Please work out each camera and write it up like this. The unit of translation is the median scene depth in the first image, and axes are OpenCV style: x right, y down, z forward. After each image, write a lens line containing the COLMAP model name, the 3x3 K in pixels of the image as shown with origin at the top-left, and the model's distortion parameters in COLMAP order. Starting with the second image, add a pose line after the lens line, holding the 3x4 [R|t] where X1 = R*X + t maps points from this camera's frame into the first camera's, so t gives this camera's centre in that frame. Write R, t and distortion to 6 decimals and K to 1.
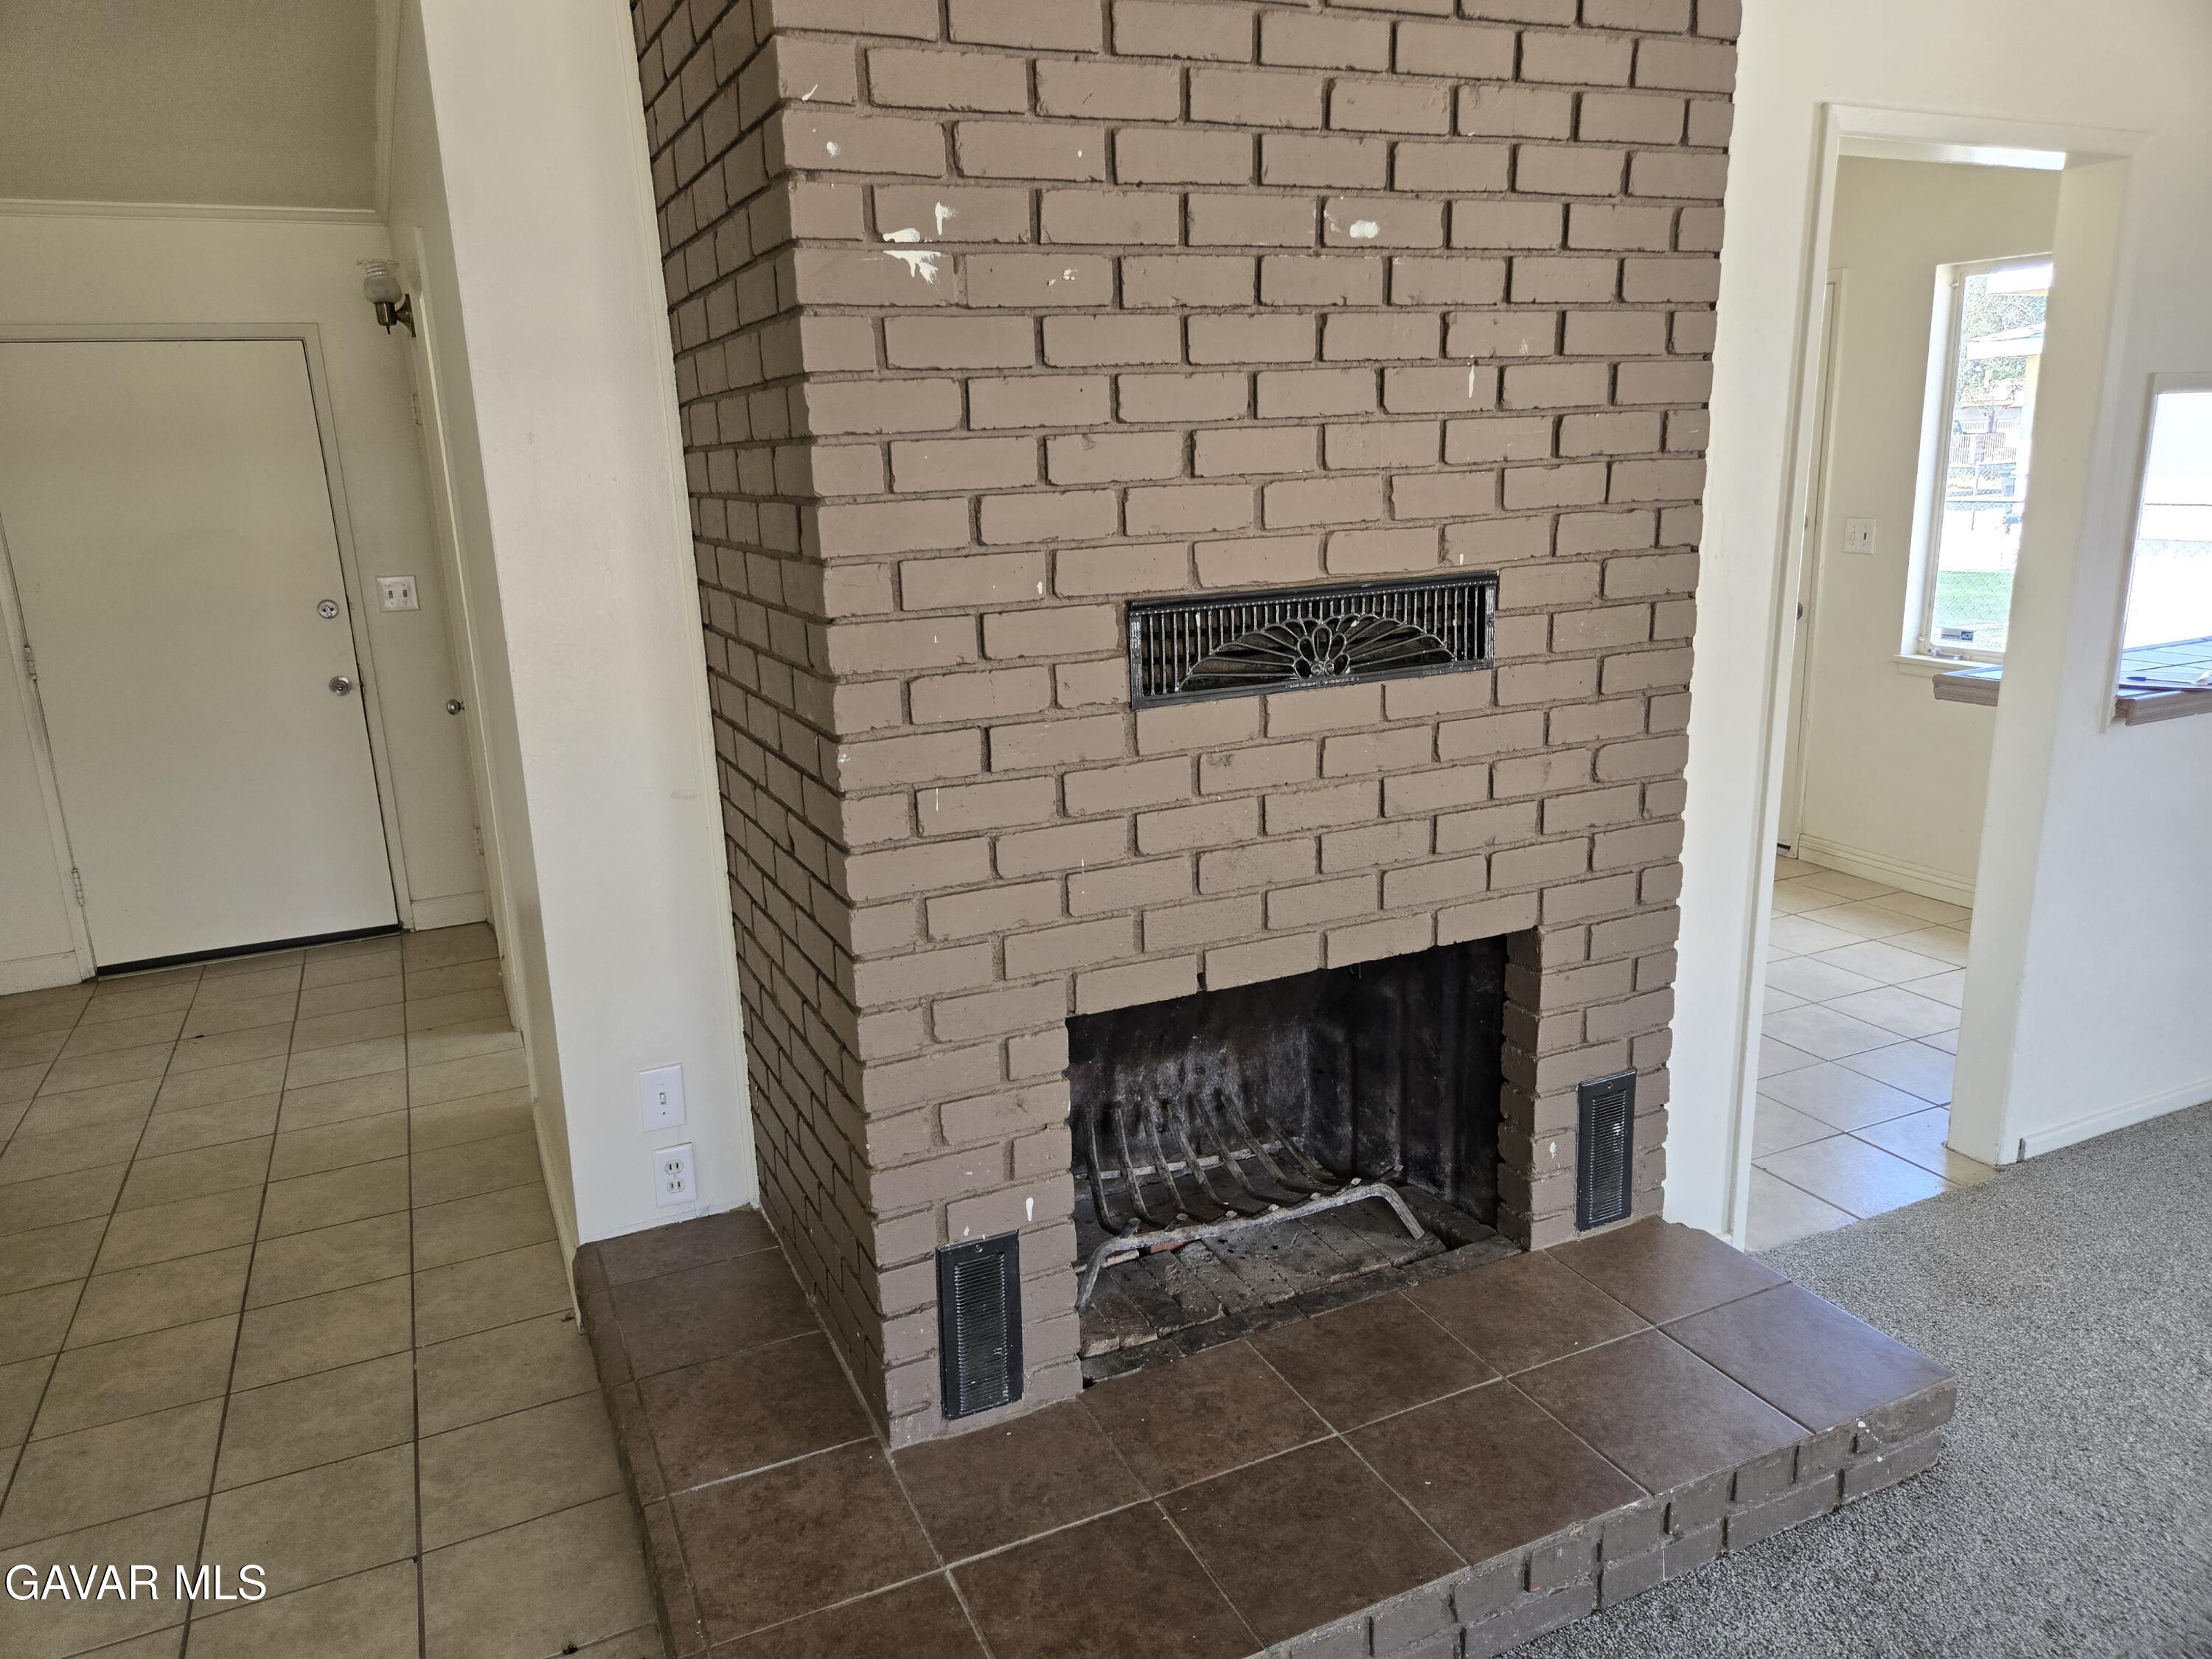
lens RADIAL K [[1493.6, 0, 1099.0], [0, 1493.6, 814.2], [0, 0, 1]] dist [0.122303, -0.165541]
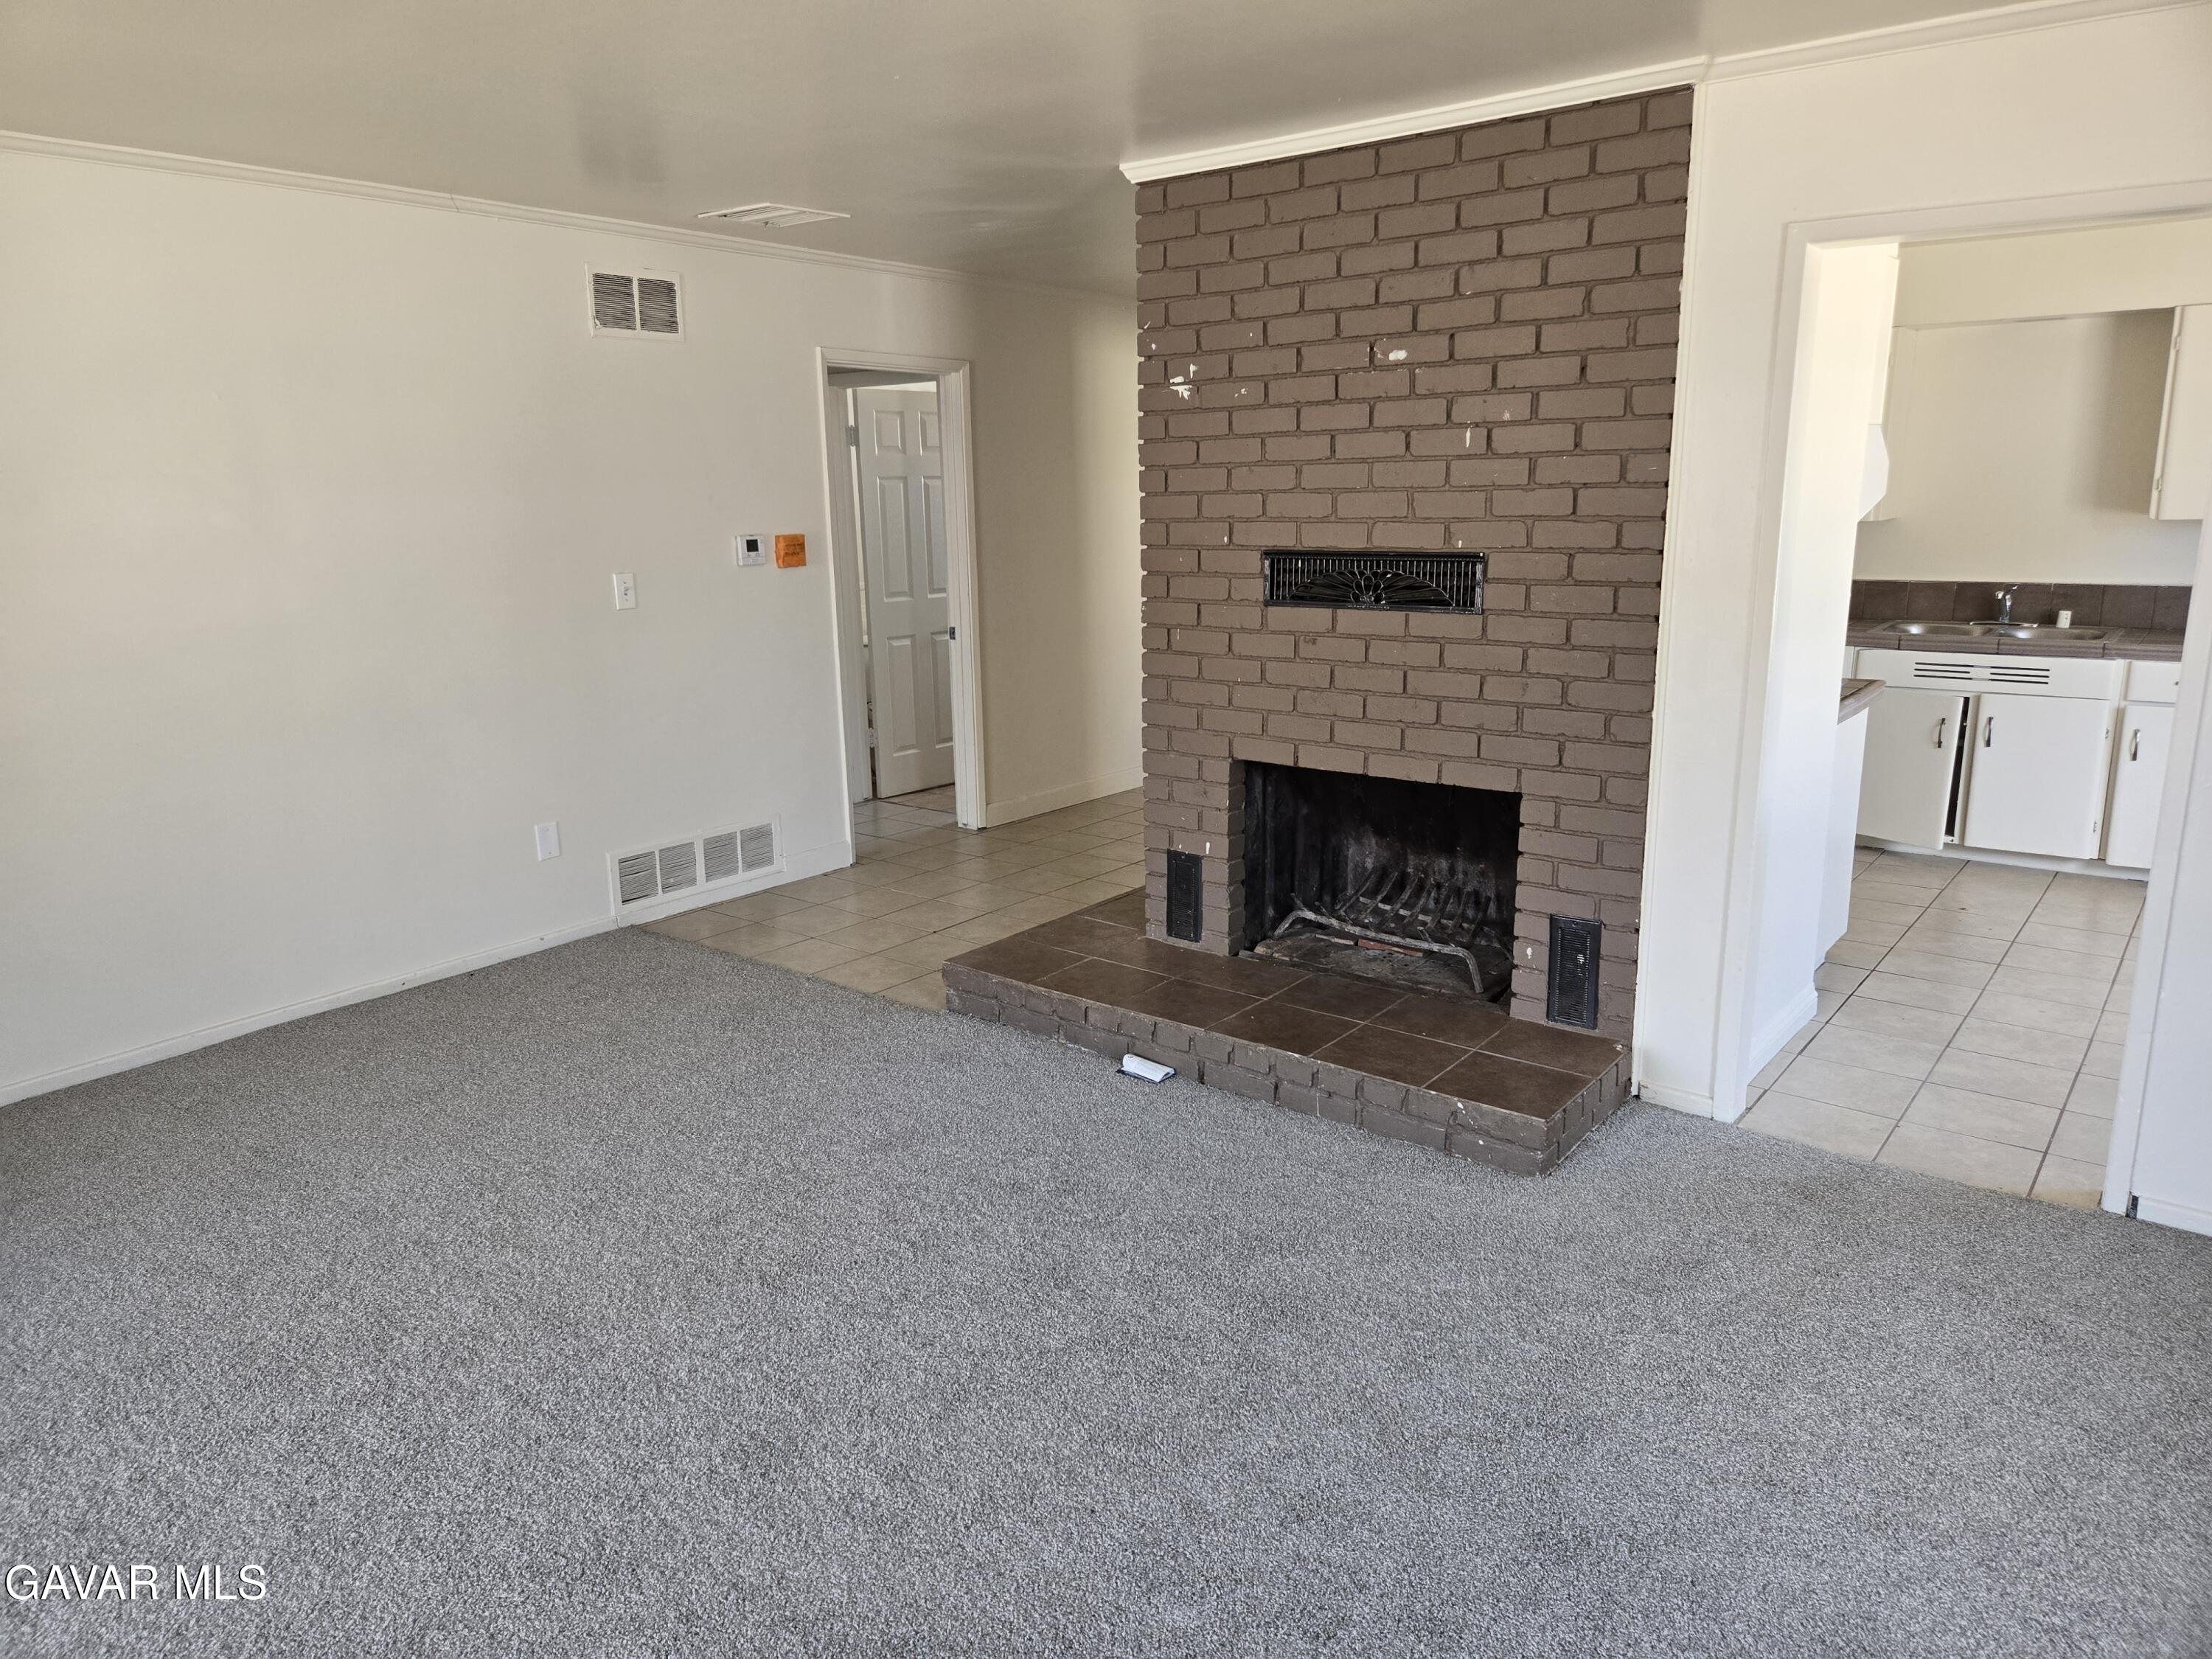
lens RADIAL K [[1493.6, 0, 1099.0], [0, 1493.6, 814.2], [0, 0, 1]] dist [0.122303, -0.165541]
pose [[0.459026, 0.219869, -0.860786, 1.583999], [-0.210070, 0.968279, 0.135303, -0.023692], [0.863230, 0.118718, 0.490653, -0.118438]]
